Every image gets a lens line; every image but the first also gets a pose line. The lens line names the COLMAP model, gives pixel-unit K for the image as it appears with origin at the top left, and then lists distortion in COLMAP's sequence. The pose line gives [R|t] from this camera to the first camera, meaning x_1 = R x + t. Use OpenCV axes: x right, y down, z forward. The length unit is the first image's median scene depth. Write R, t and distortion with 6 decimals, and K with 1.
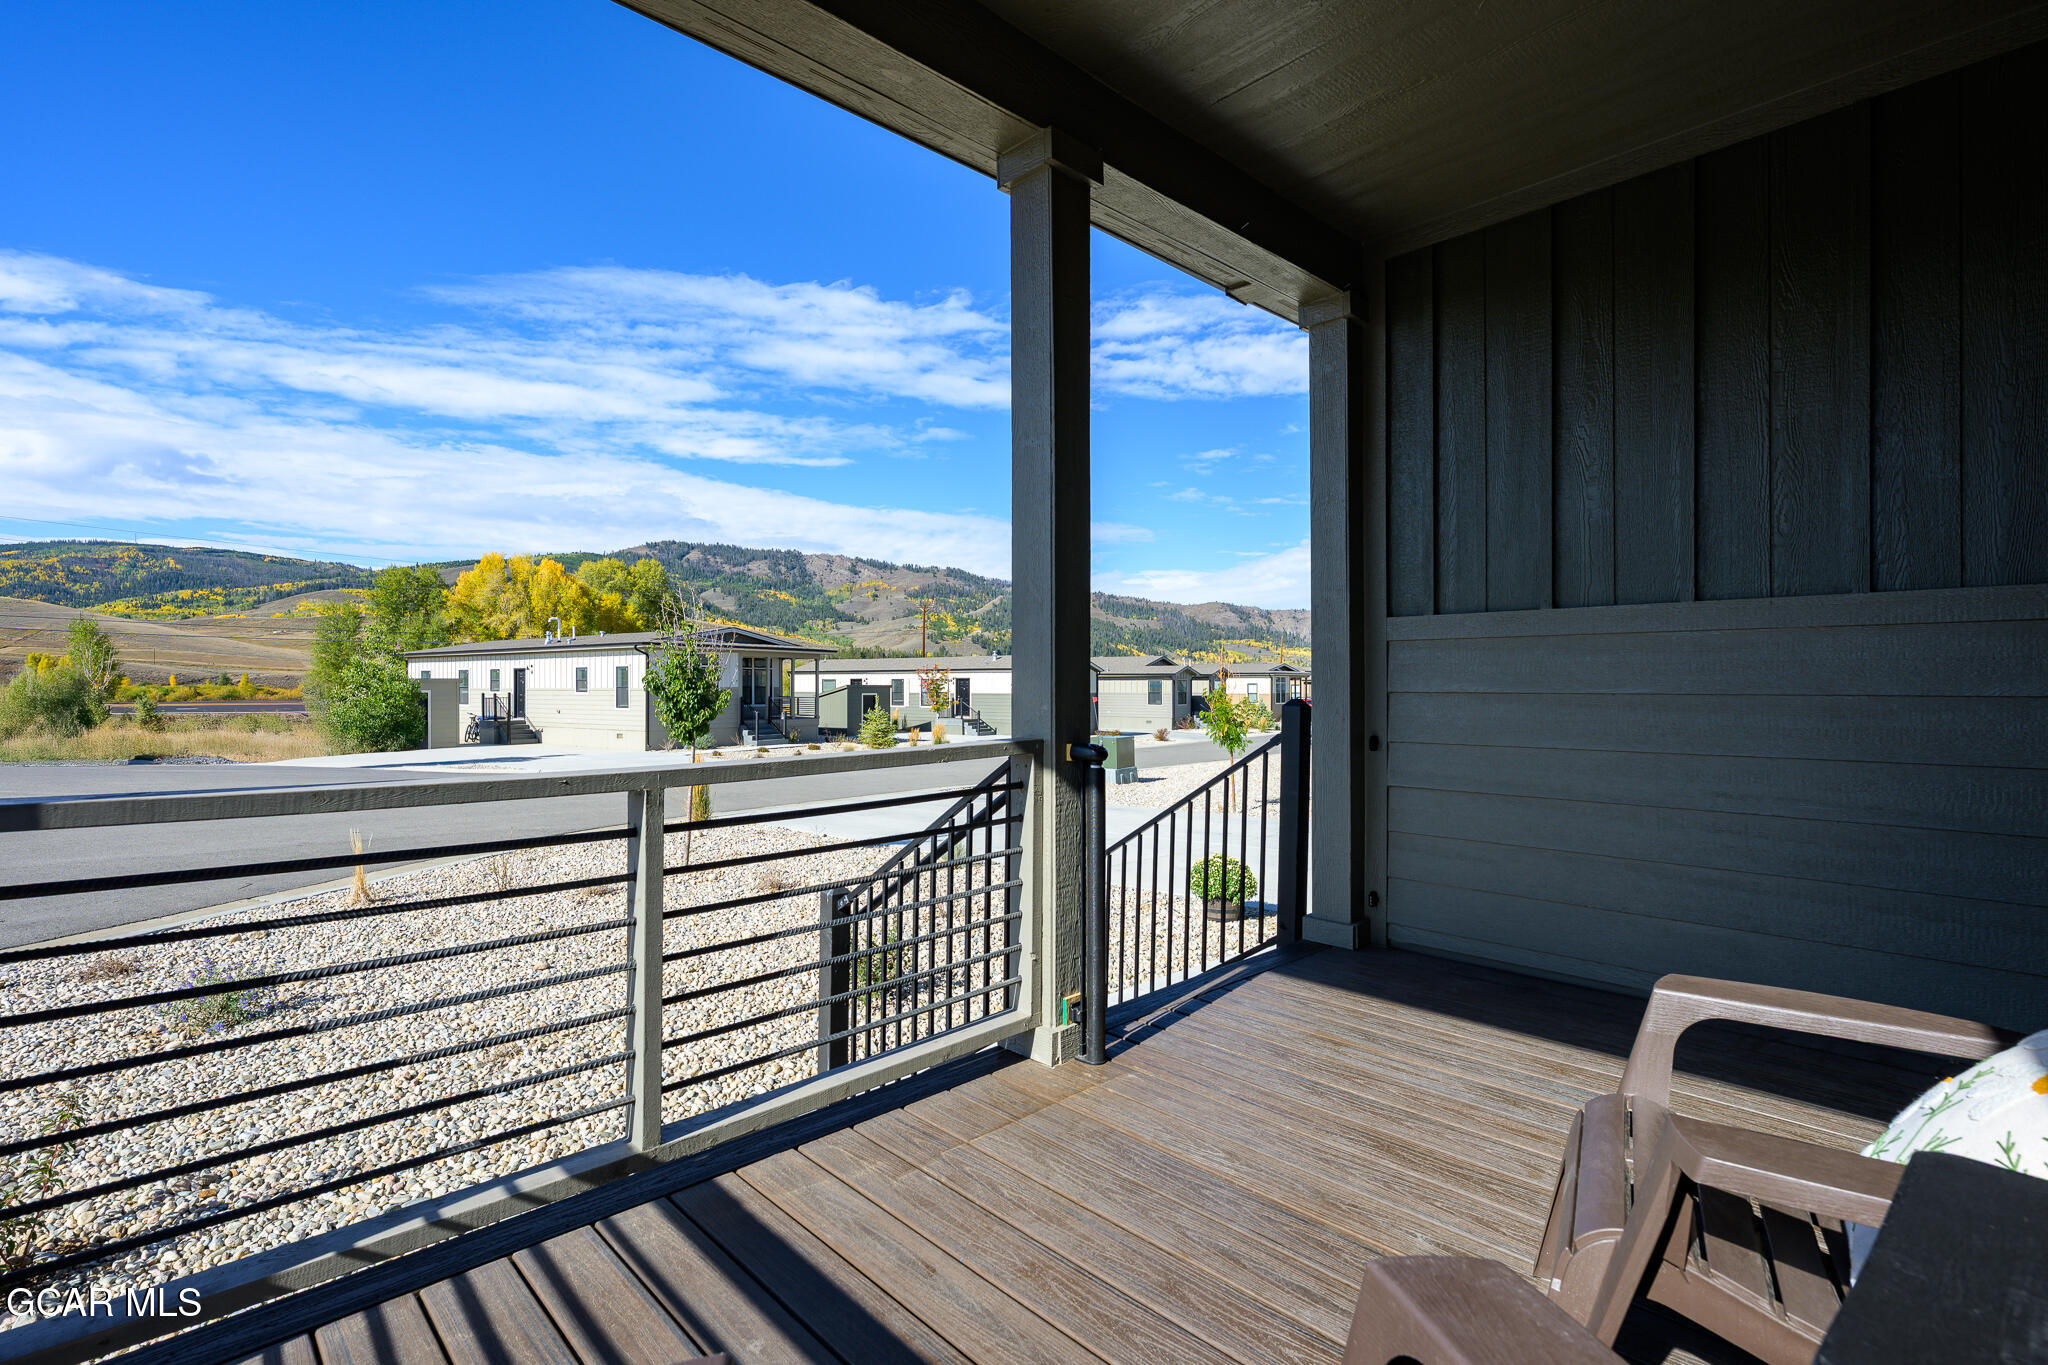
lens RADIAL K [[956.4, 0, 1024.0], [0, 956.4, 682.5], [0, 0, 1]] dist [0.001512, 0.000151]
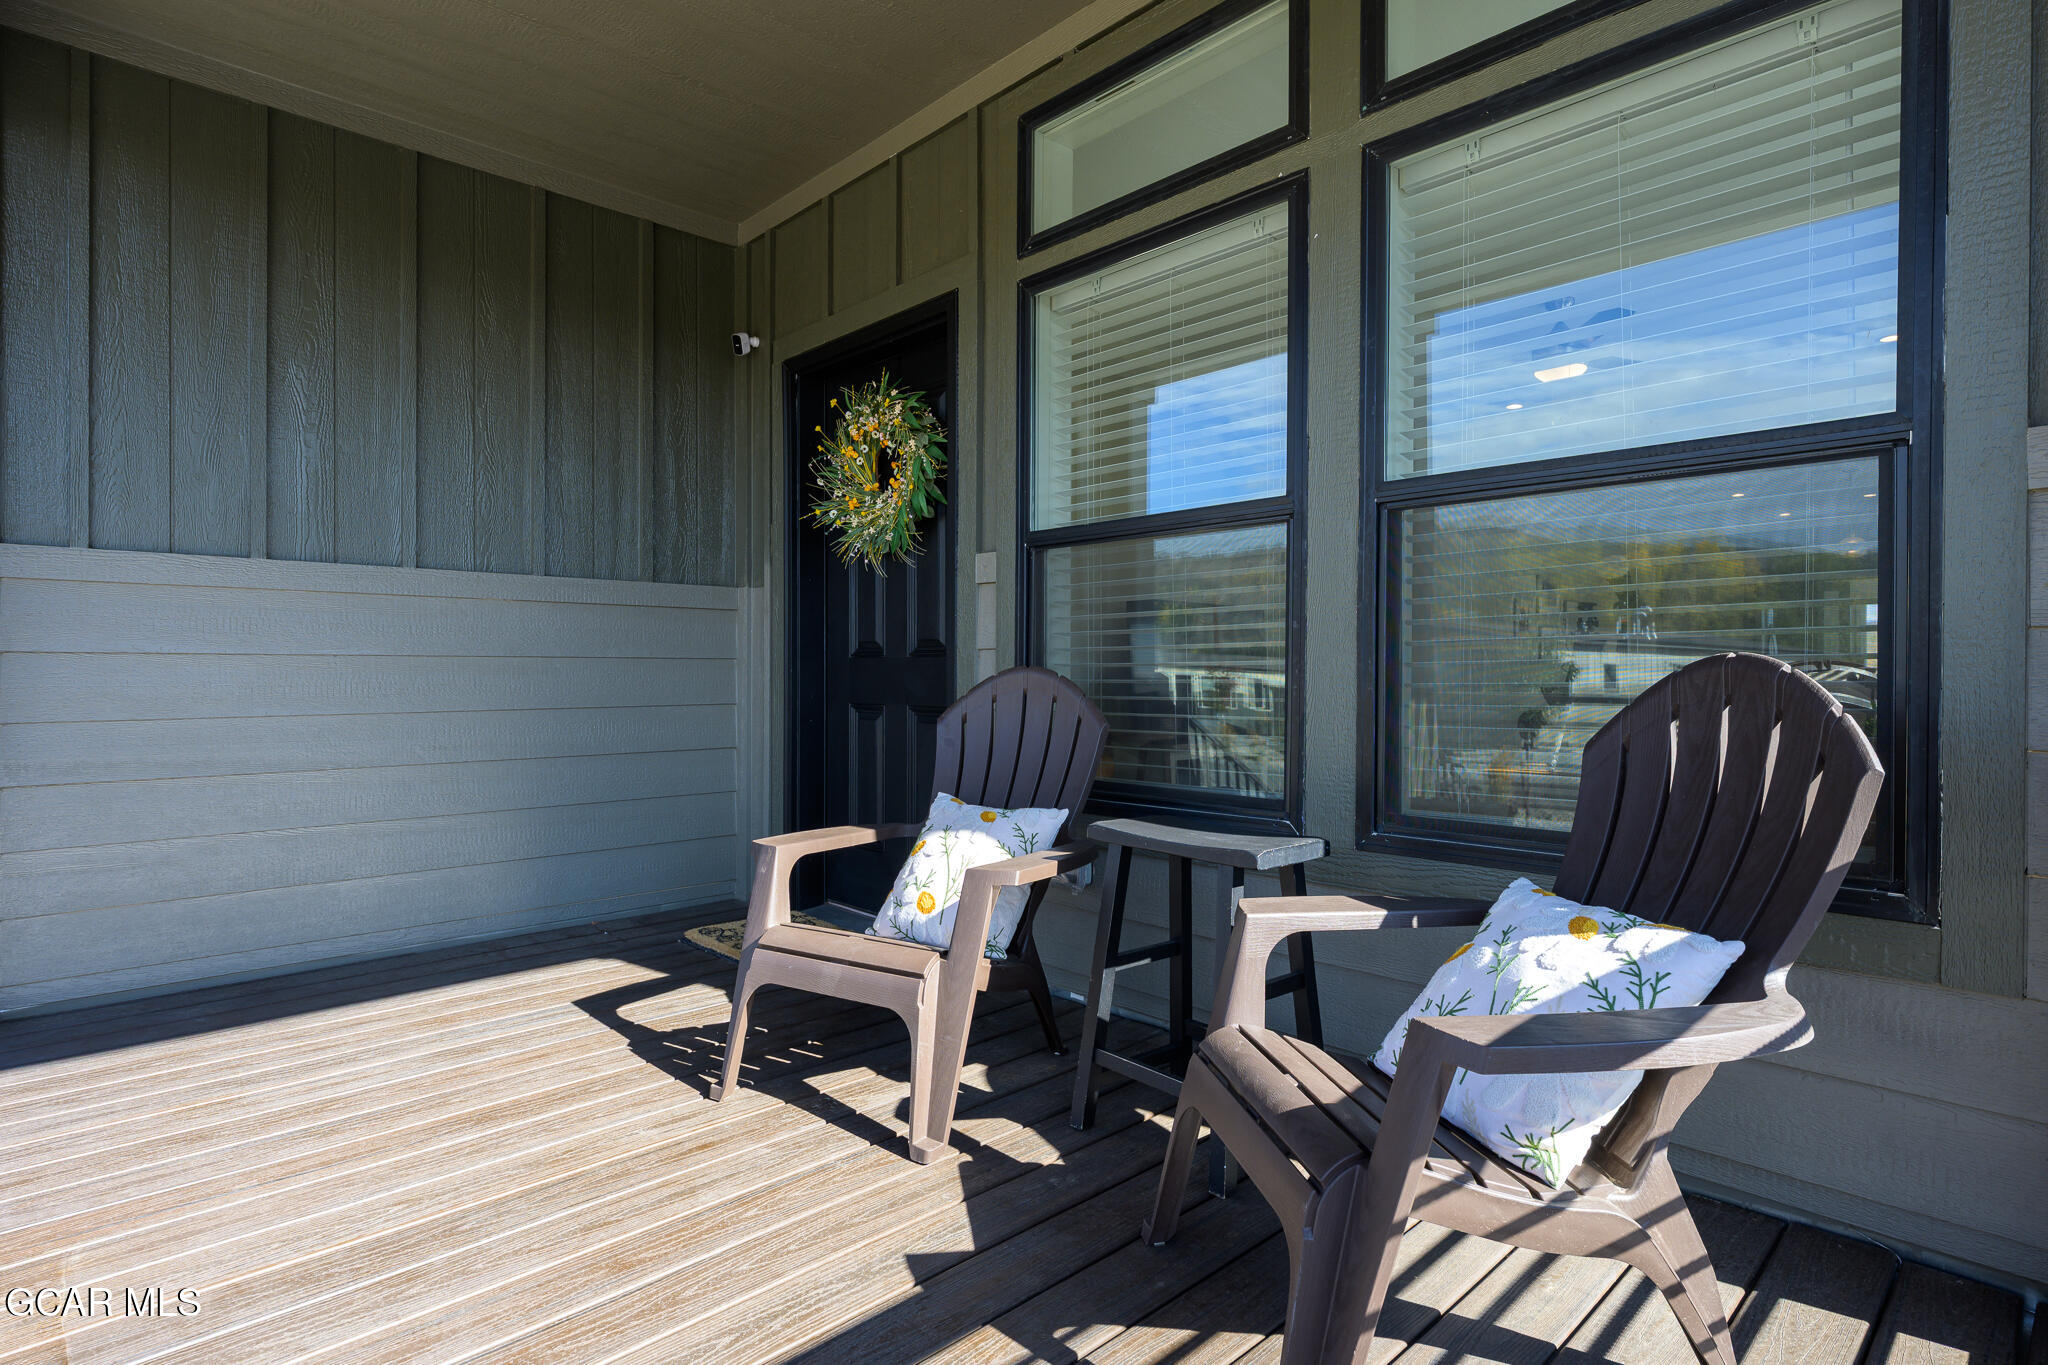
lens RADIAL K [[1063.5, 0, 1024.0], [0, 1063.5, 682.5], [0, 0, 1]] dist [-0.001967, -0.000437]
pose [[-0.004382, -0.015259, 0.999874, -0.552639], [-0.003614, 0.999877, 0.015243, 0.024954], [-0.999984, -0.003546, -0.004437, 0.379768]]
